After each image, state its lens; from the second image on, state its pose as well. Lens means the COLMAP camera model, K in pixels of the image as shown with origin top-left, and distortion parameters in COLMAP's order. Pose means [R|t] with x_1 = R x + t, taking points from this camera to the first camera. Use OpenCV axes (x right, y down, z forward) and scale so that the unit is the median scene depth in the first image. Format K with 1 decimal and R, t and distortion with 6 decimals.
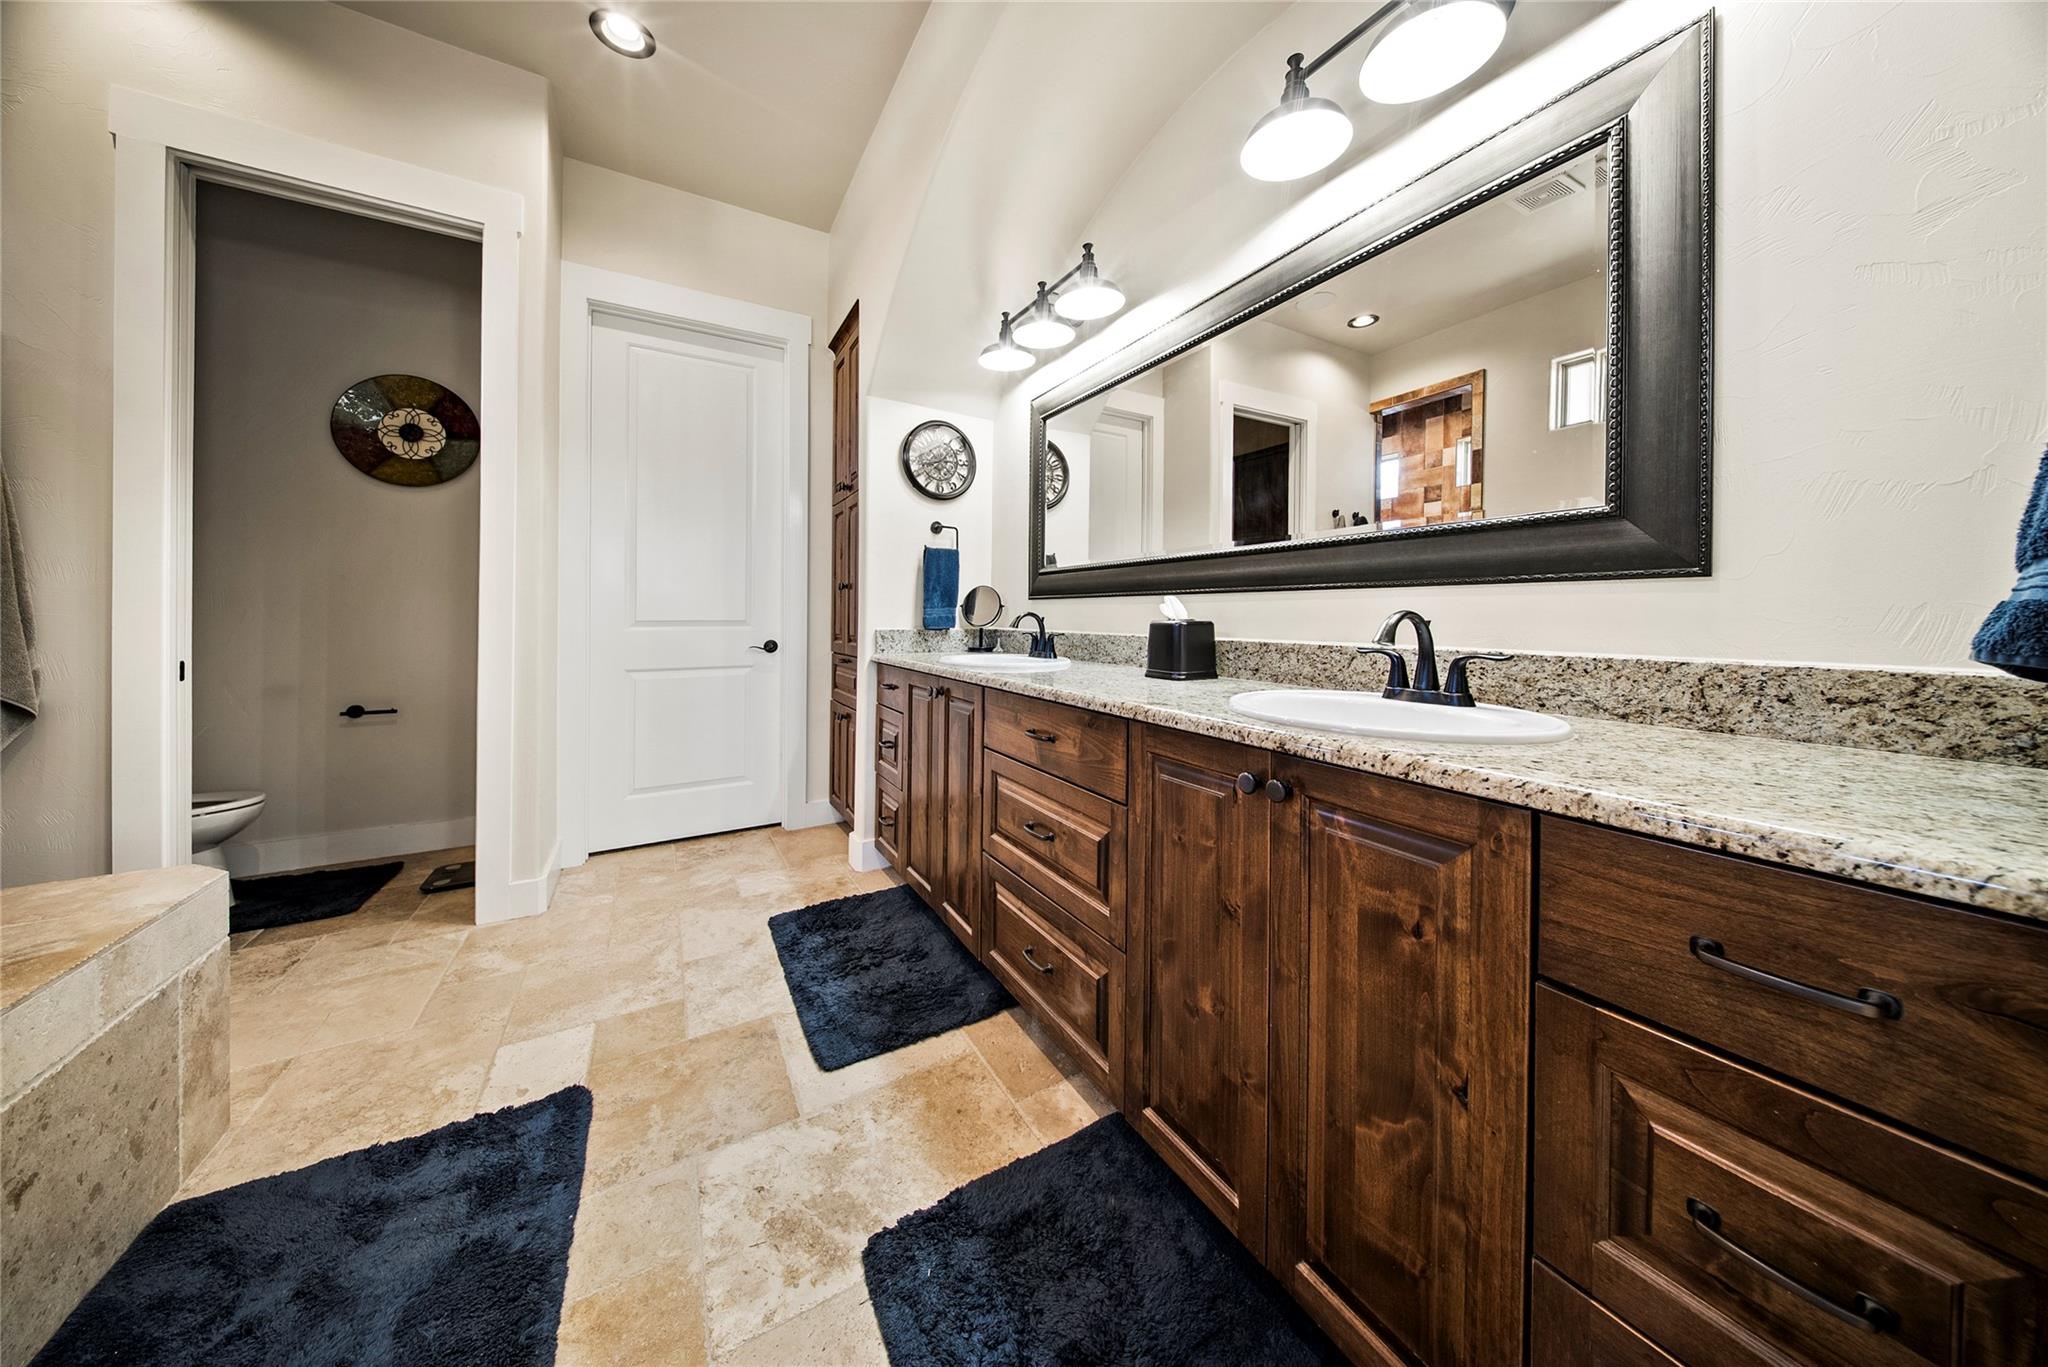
lens RADIAL K [[604.8, 0, 1014.7], [0, 604.8, 608.1], [0, 0, 1]] dist [0.001244, -0.001075]
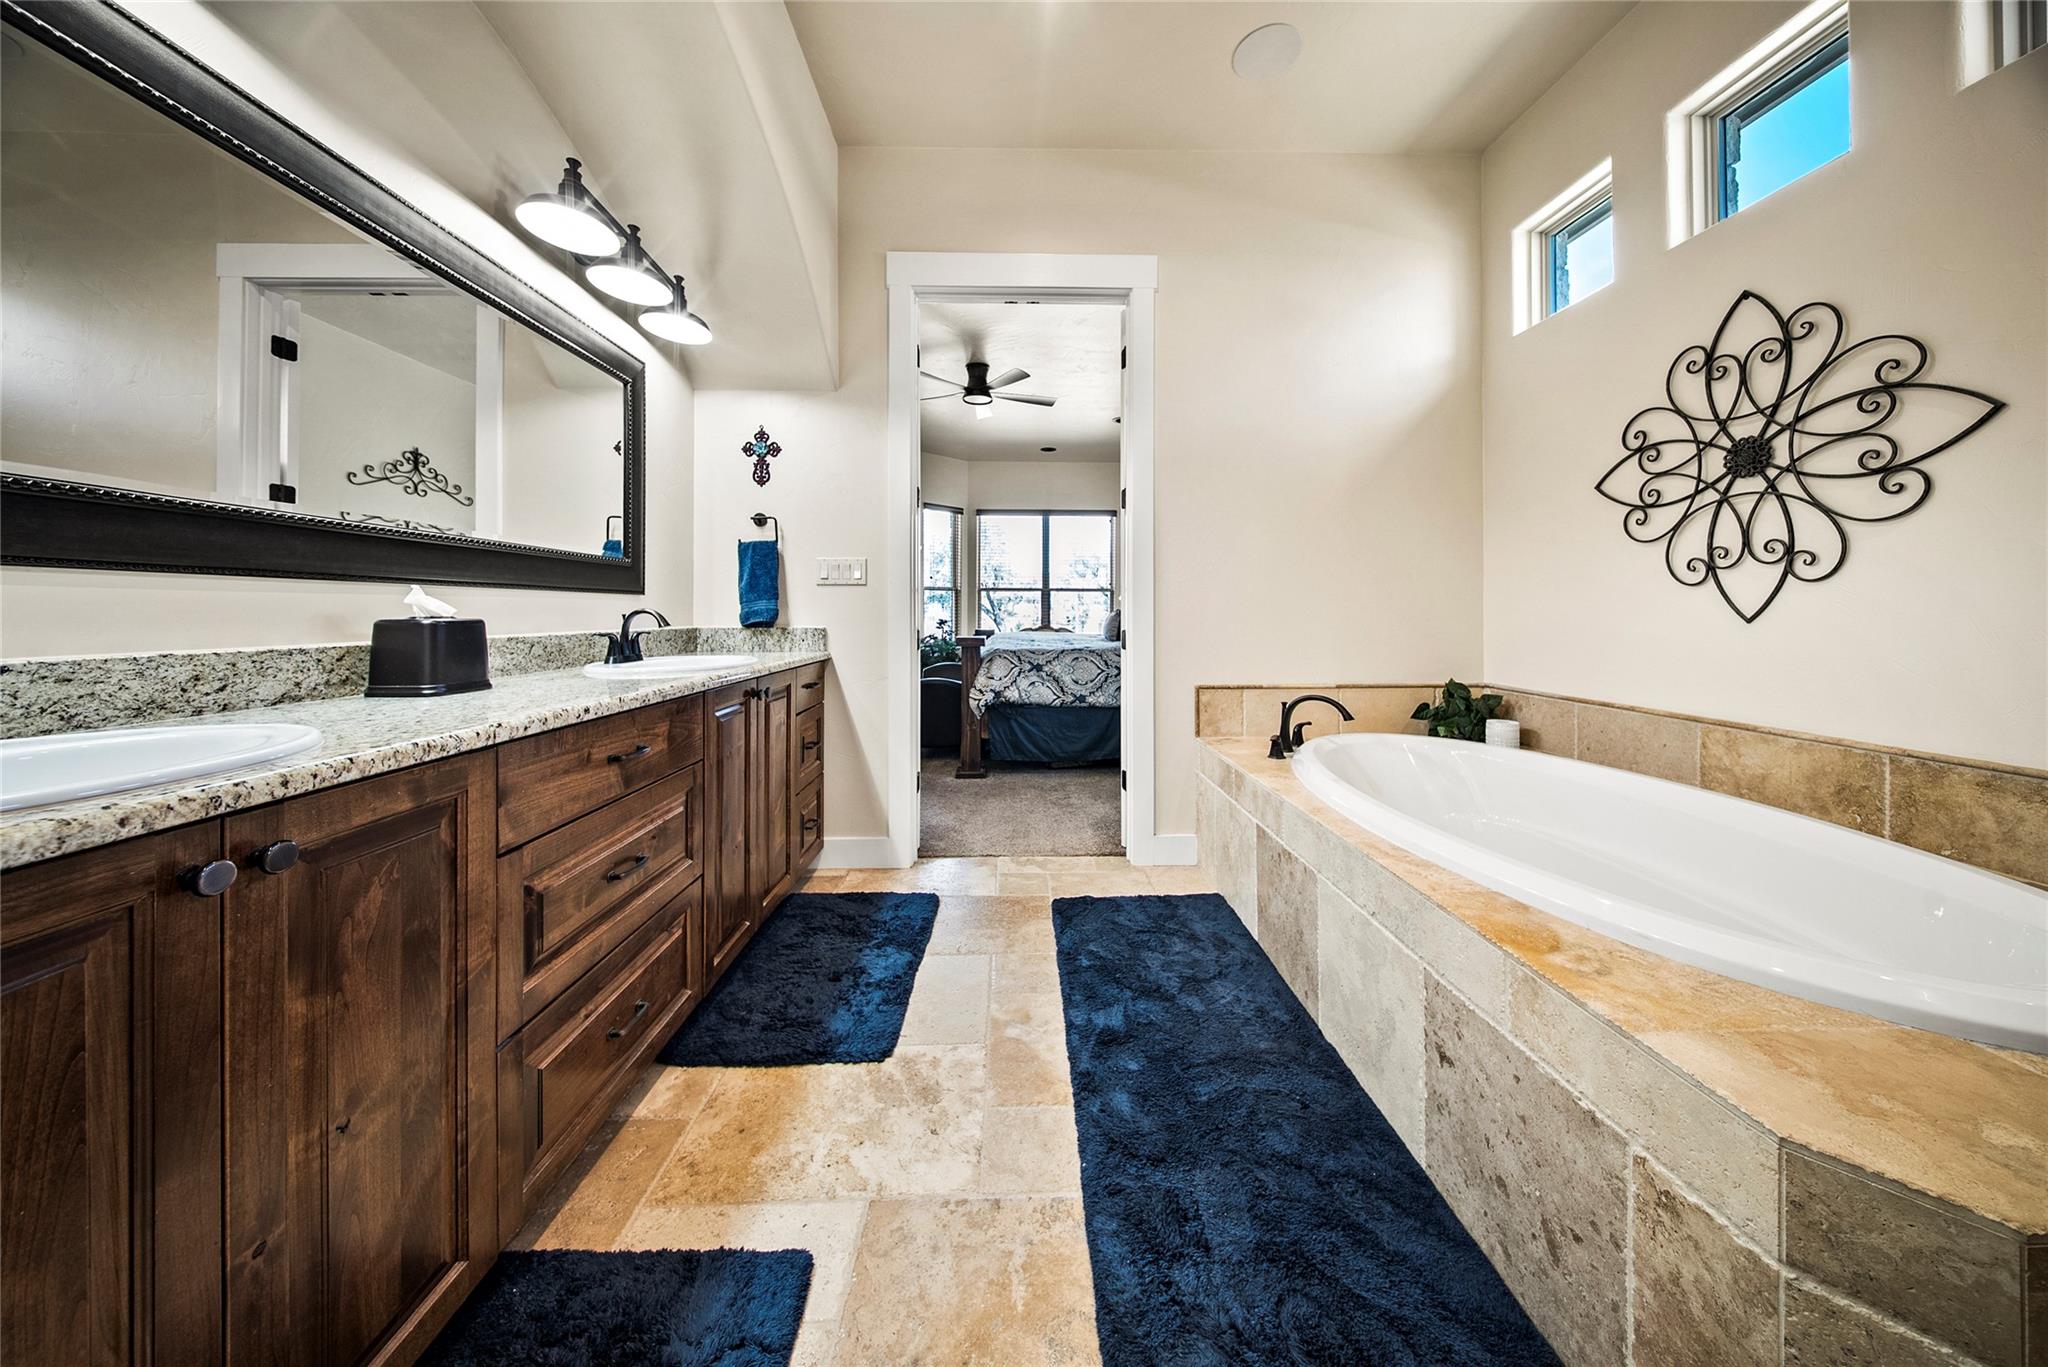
lens RADIAL K [[604.8, 0, 1013.9], [0, 604.8, 619.3], [0, 0, 1]] dist [0.001244, -0.001075]
pose [[-0.864530, -0.007693, 0.502522, -0.931755], [-0.005608, 0.999968, 0.005661, 0.016288], [-0.502550, 0.002076, -0.864546, 1.599979]]
